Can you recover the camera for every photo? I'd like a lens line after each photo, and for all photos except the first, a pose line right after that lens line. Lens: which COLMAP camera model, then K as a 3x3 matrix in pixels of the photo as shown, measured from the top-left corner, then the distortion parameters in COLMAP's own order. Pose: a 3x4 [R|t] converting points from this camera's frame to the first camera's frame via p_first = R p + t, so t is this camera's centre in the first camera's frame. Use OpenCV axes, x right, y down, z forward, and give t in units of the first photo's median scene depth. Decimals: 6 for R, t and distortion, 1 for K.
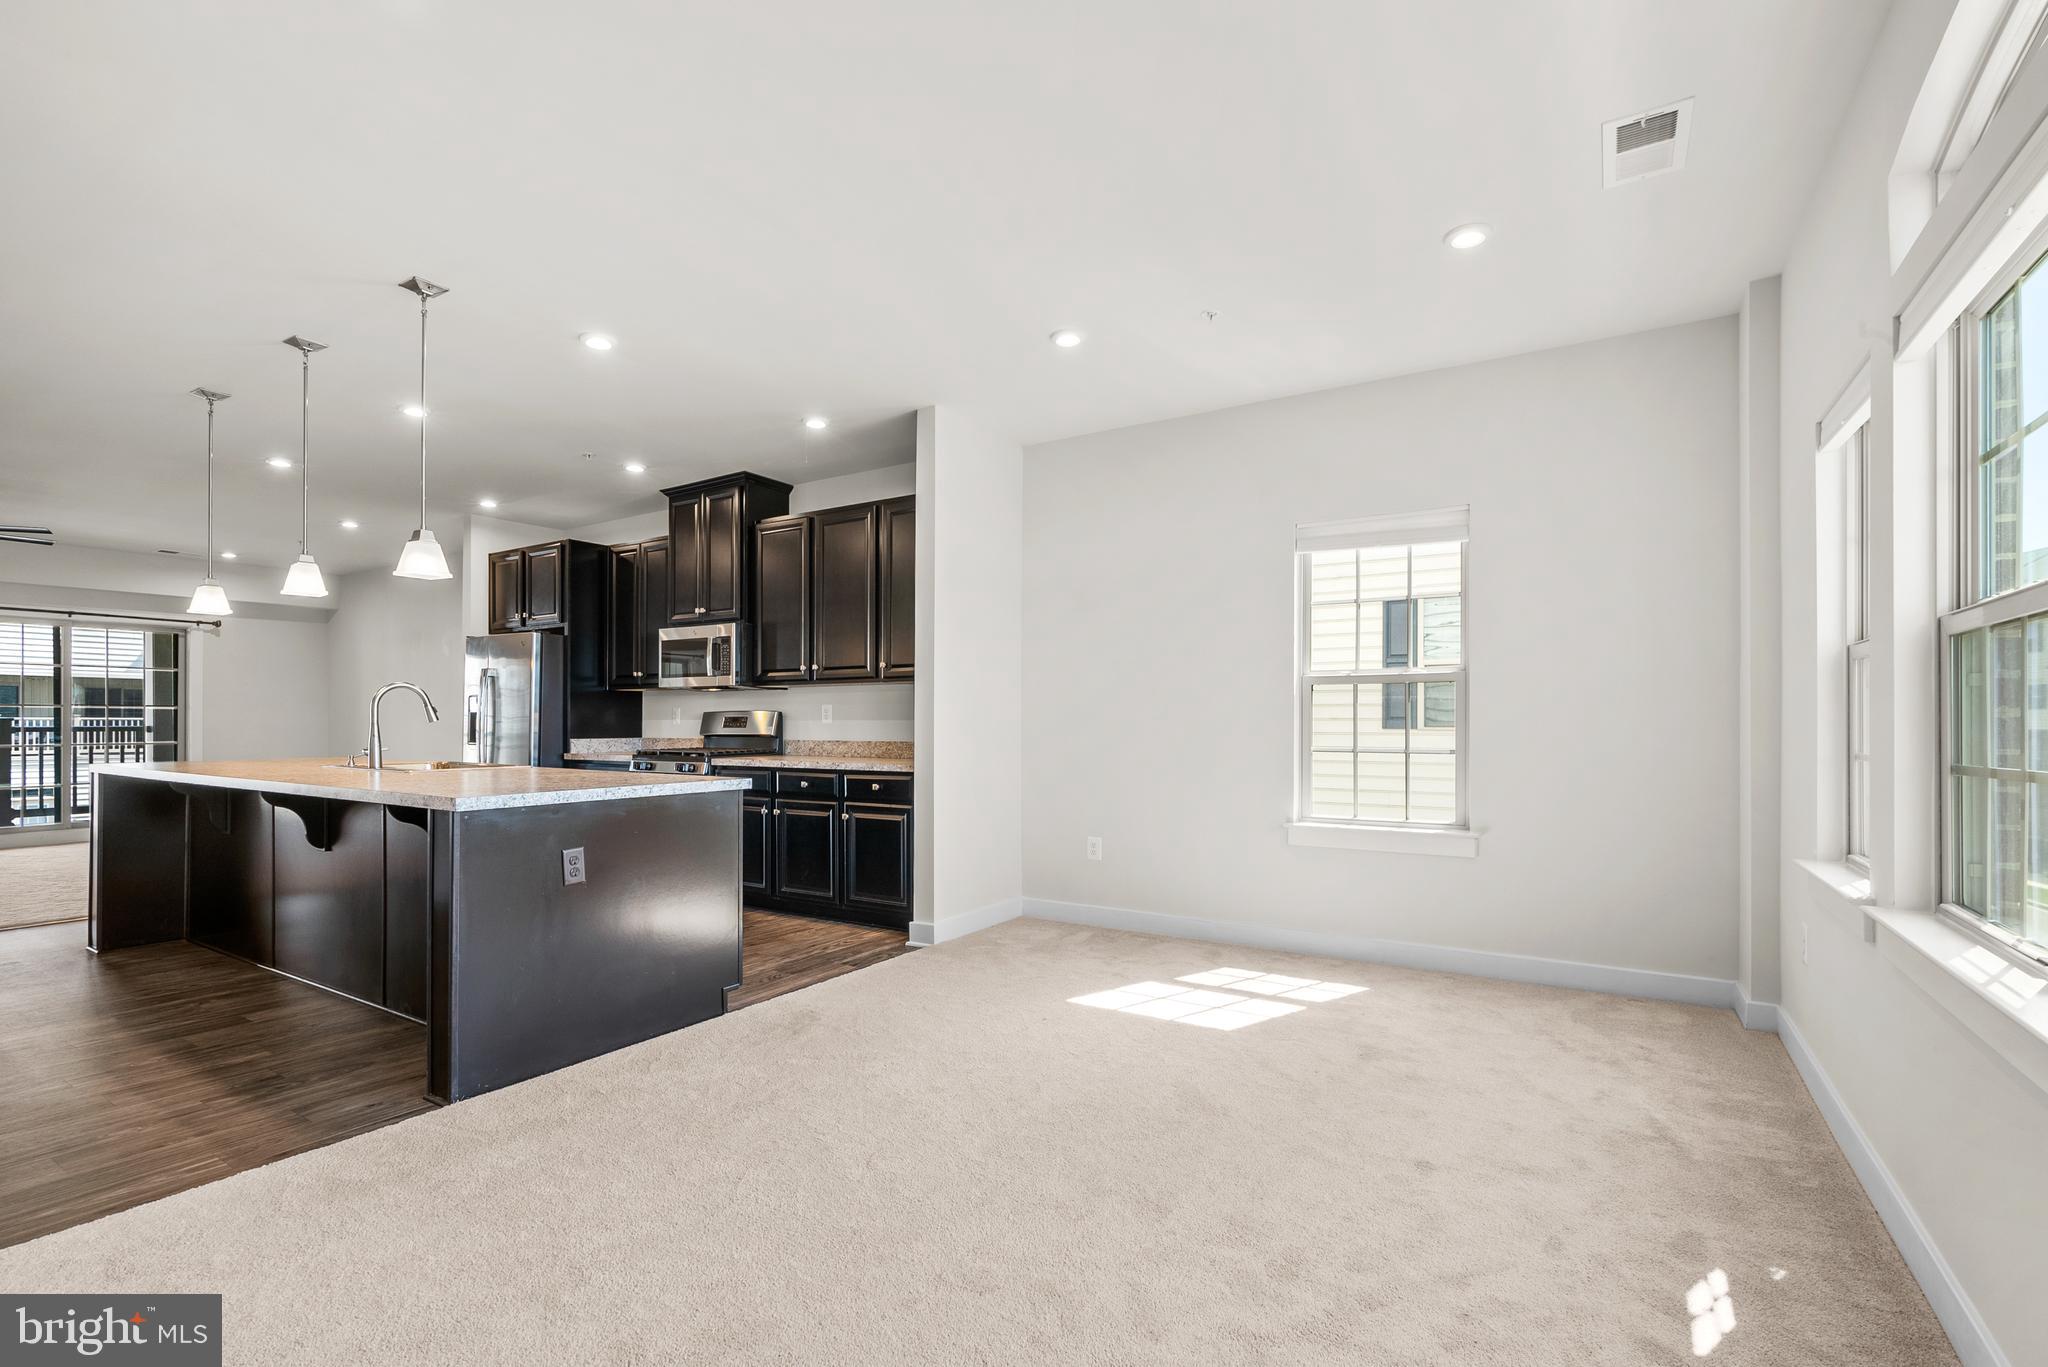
lens RADIAL K [[925.8, 0, 999.0], [0, 925.8, 717.9], [0, 0, 1]] dist [-0.009052, 0.003344]
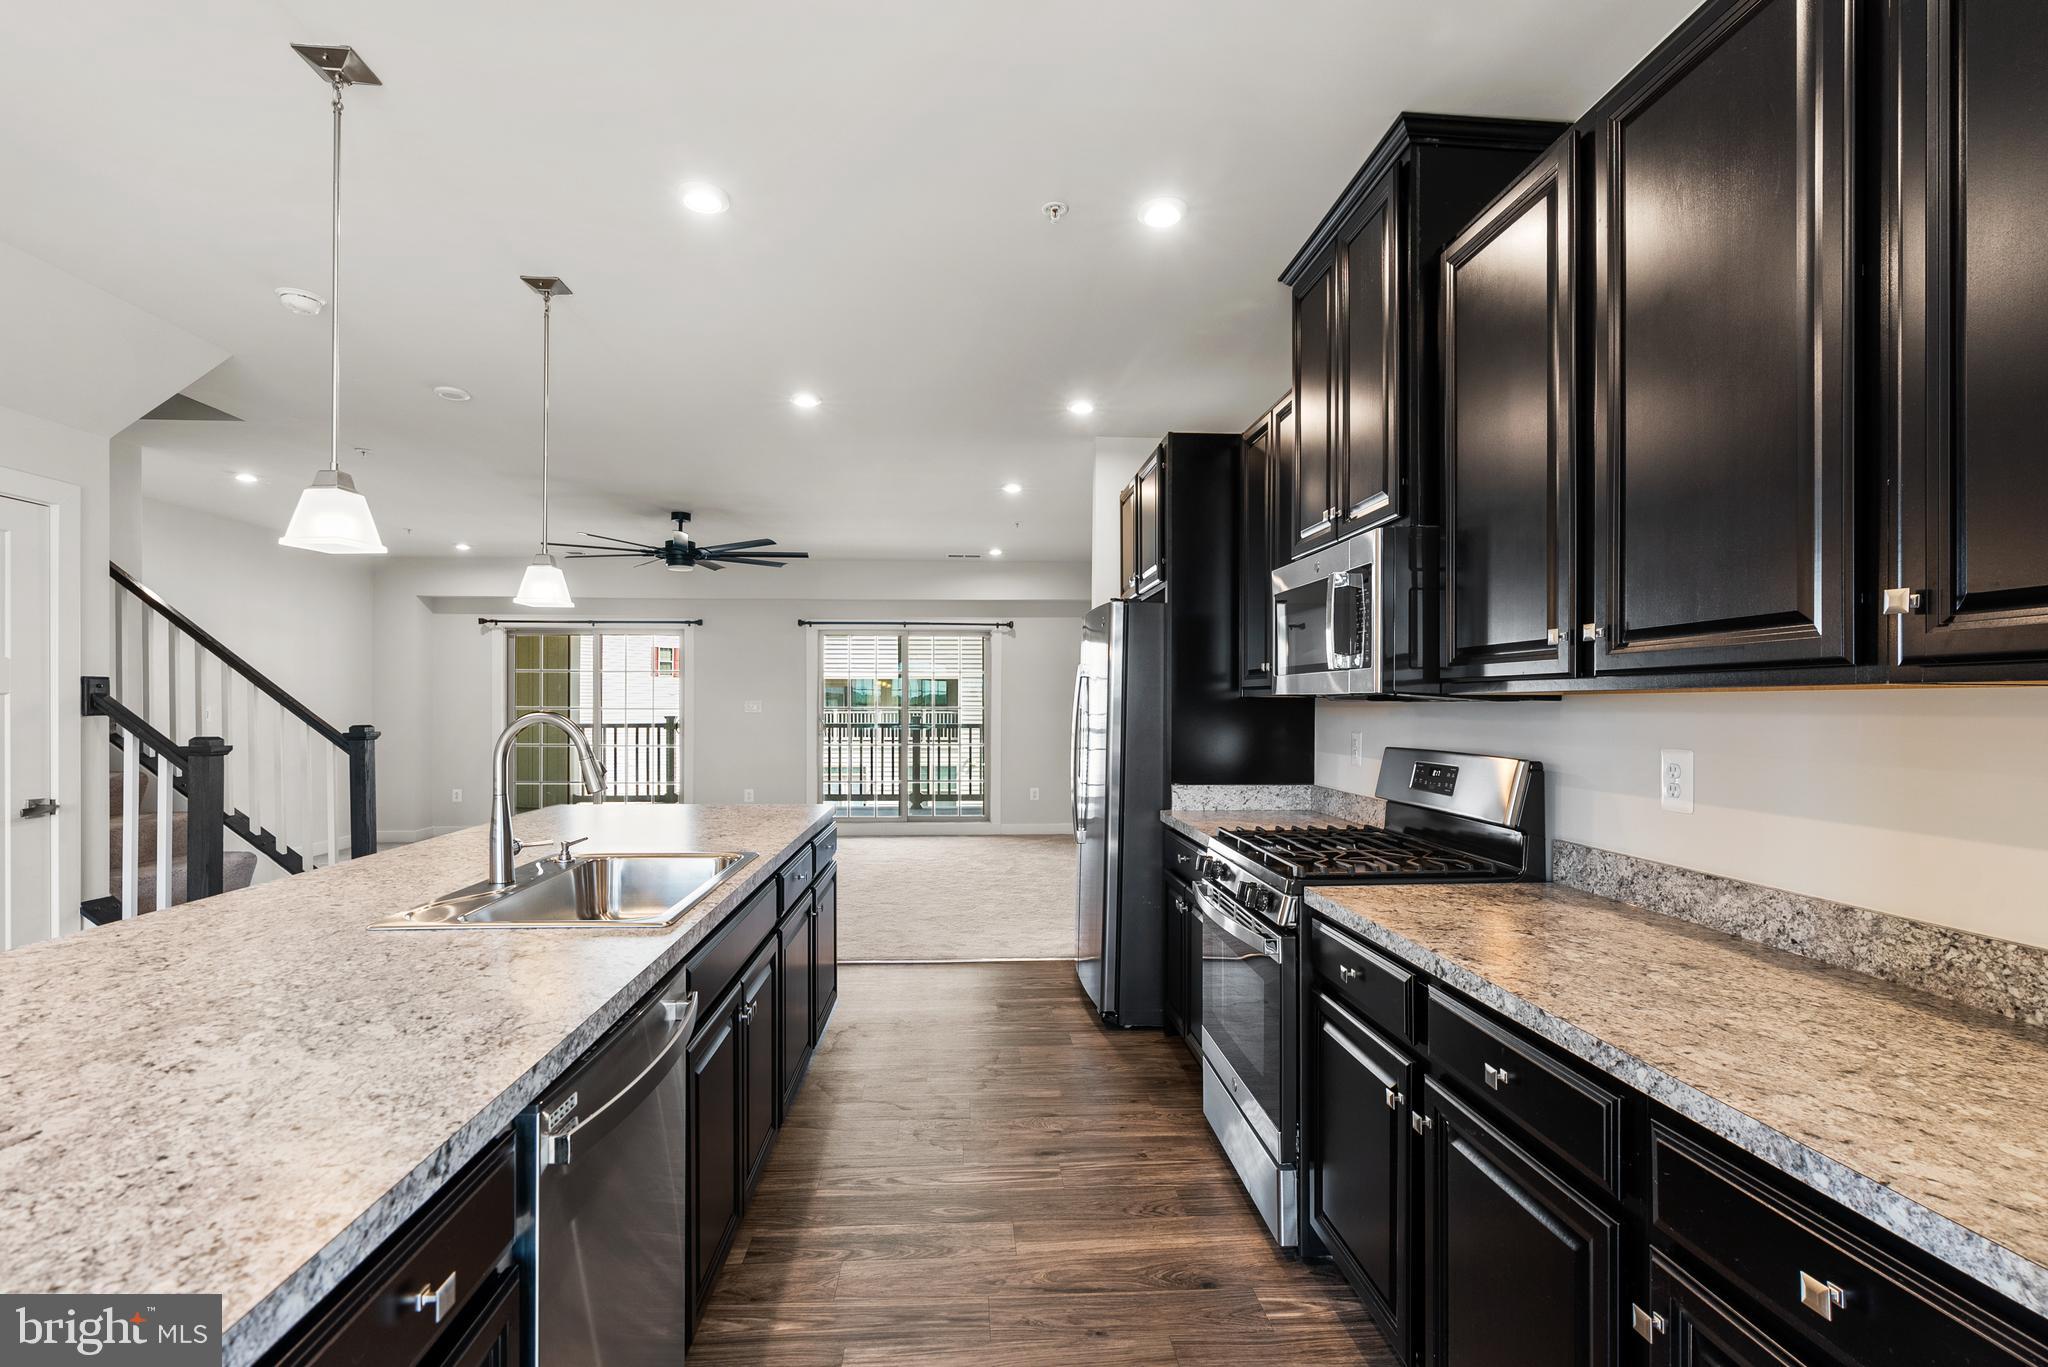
lens RADIAL K [[925.8, 0, 1027.5], [0, 925.8, 698.4], [0, 0, 1]] dist [-0.009052, 0.003344]
pose [[0.602281, -0.001937, -0.798282, -0.071794], [-0.000726, 0.999995, -0.002974, -0.031953], [0.798284, 0.002371, 0.602277, 0.658722]]
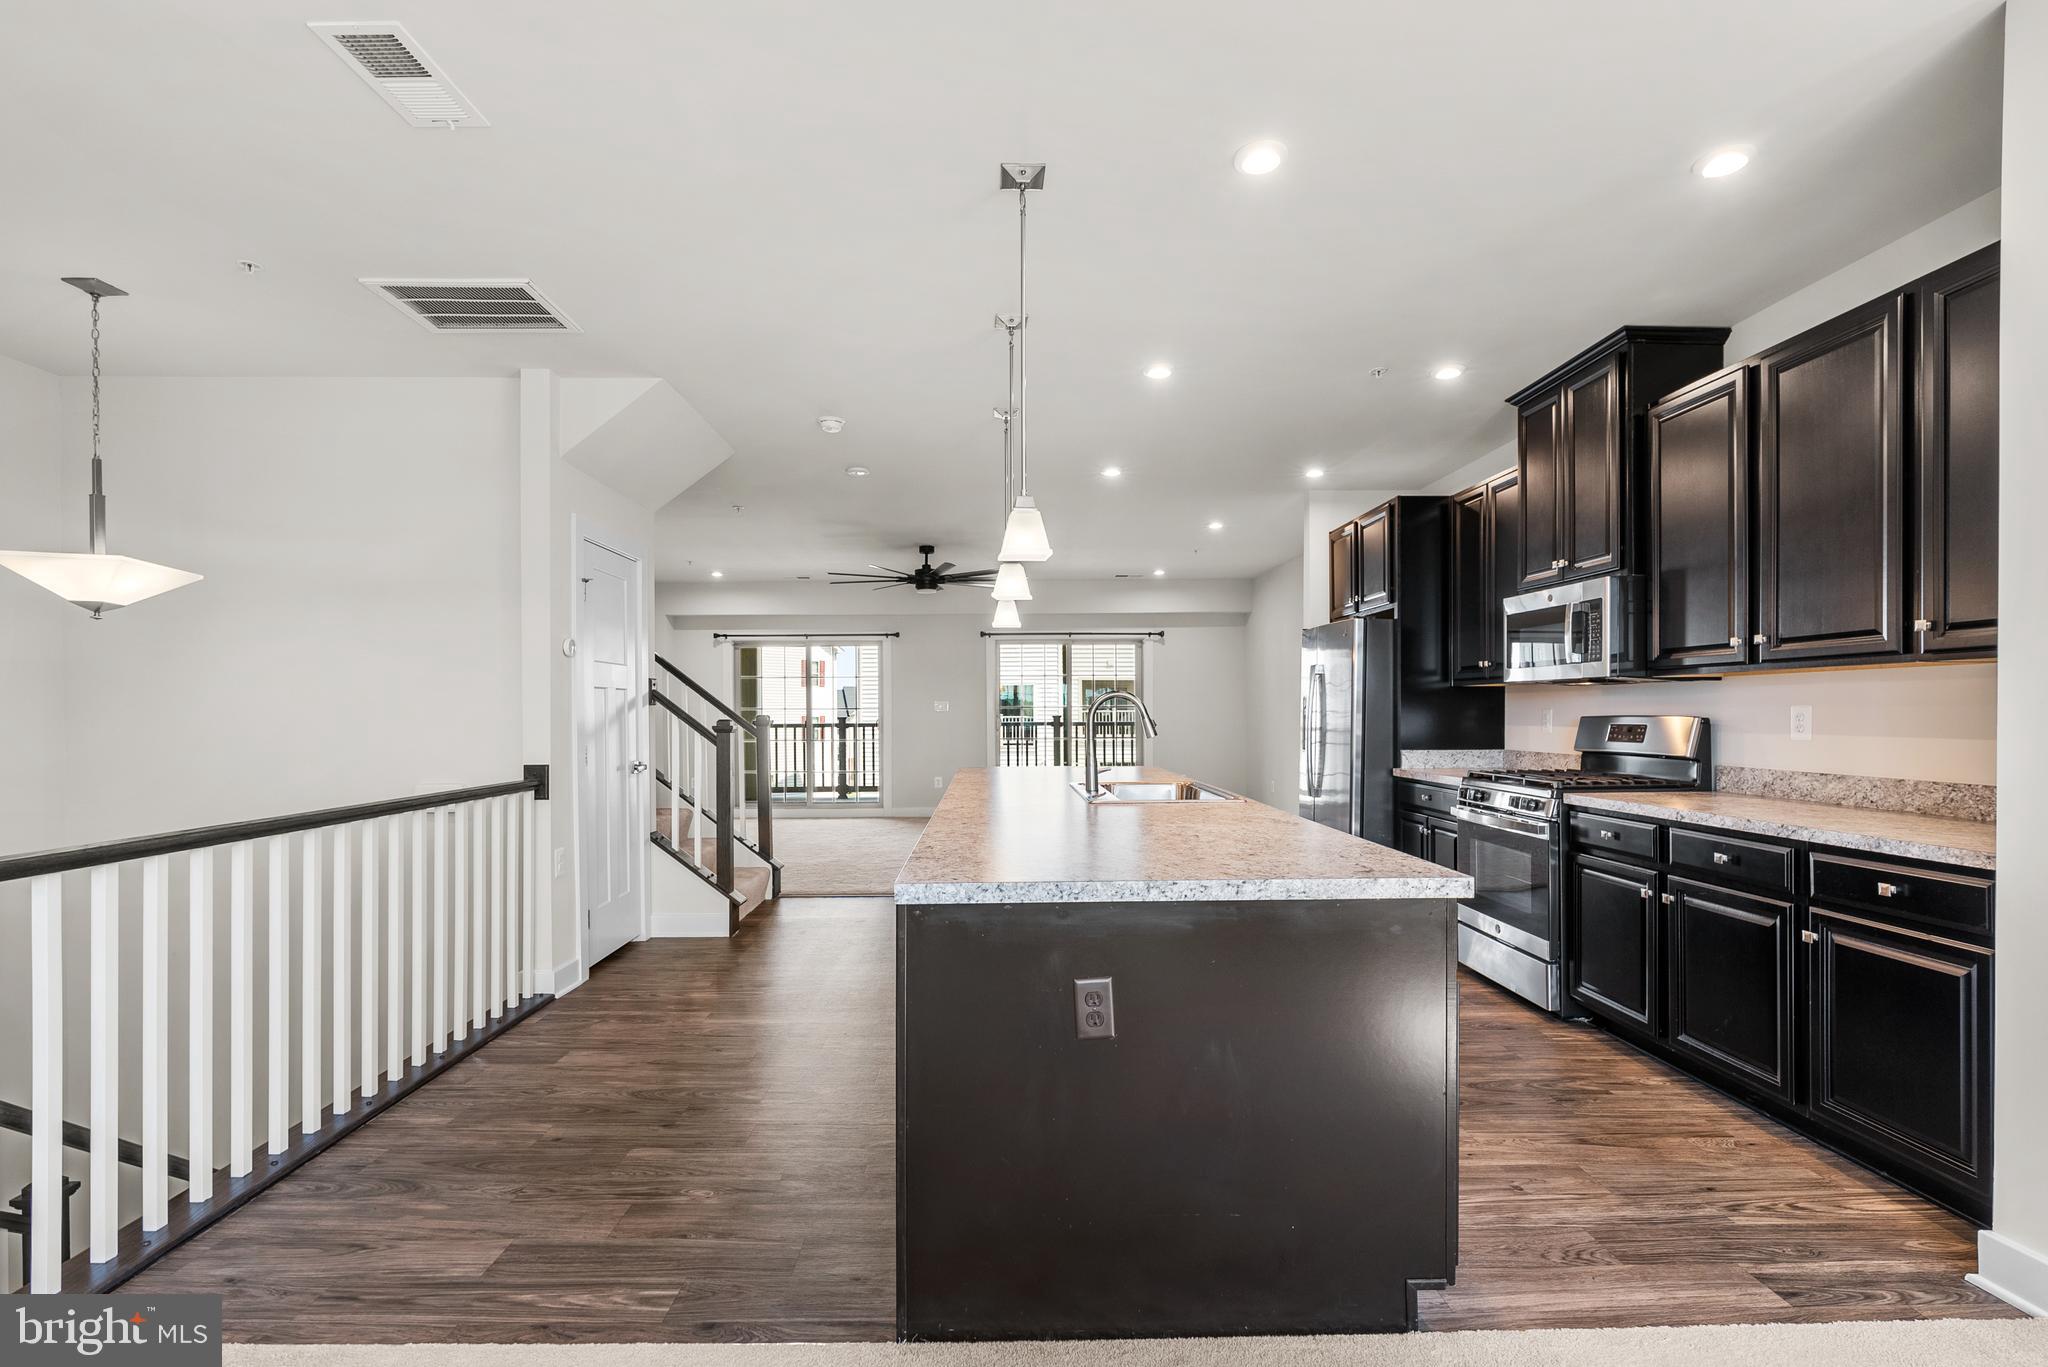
lens RADIAL K [[925.8, 0, 1020.6], [0, 925.8, 712.3], [0, 0, 1]] dist [-0.009052, 0.003344]
pose [[0.566224, -0.000456, -0.824252, 0.001824], [0.006934, 0.999967, 0.004211, -0.016610], [0.824223, -0.008100, 0.566208, 0.321443]]
